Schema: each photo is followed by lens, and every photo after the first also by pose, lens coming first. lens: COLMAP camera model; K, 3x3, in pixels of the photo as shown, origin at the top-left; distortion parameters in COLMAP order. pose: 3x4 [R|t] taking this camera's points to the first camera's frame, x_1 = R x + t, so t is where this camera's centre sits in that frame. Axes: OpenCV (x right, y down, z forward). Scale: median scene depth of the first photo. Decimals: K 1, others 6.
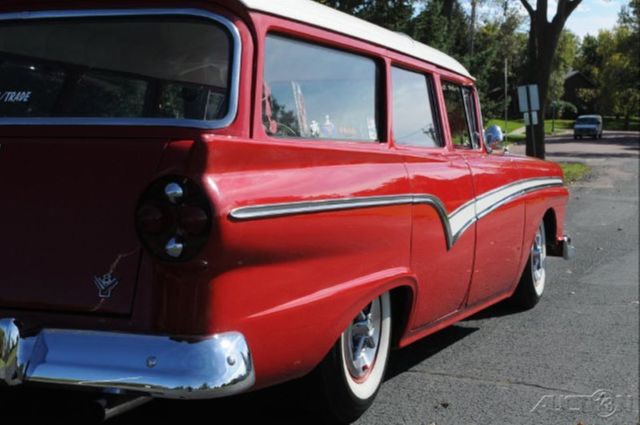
lens RADIAL K [[1072.2, 0, 320.0], [0, 1072.2, 212.5], [0, 0, 1]] dist [0.016149, -0.086286]
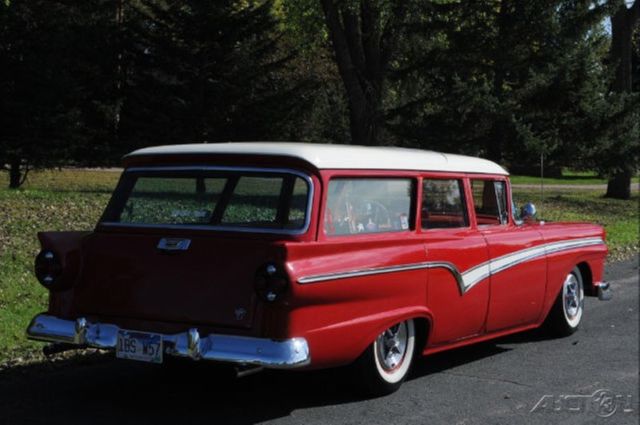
lens RADIAL K [[1072.2, 0, 320.0], [0, 1072.2, 212.5], [0, 0, 1]] dist [0.016149, -0.086286]
pose [[0.987852, 0.004620, -0.155327, 0.196386], [-0.009007, 0.999580, -0.027554, -0.051698], [0.155135, 0.028619, 0.987479, -0.736239]]
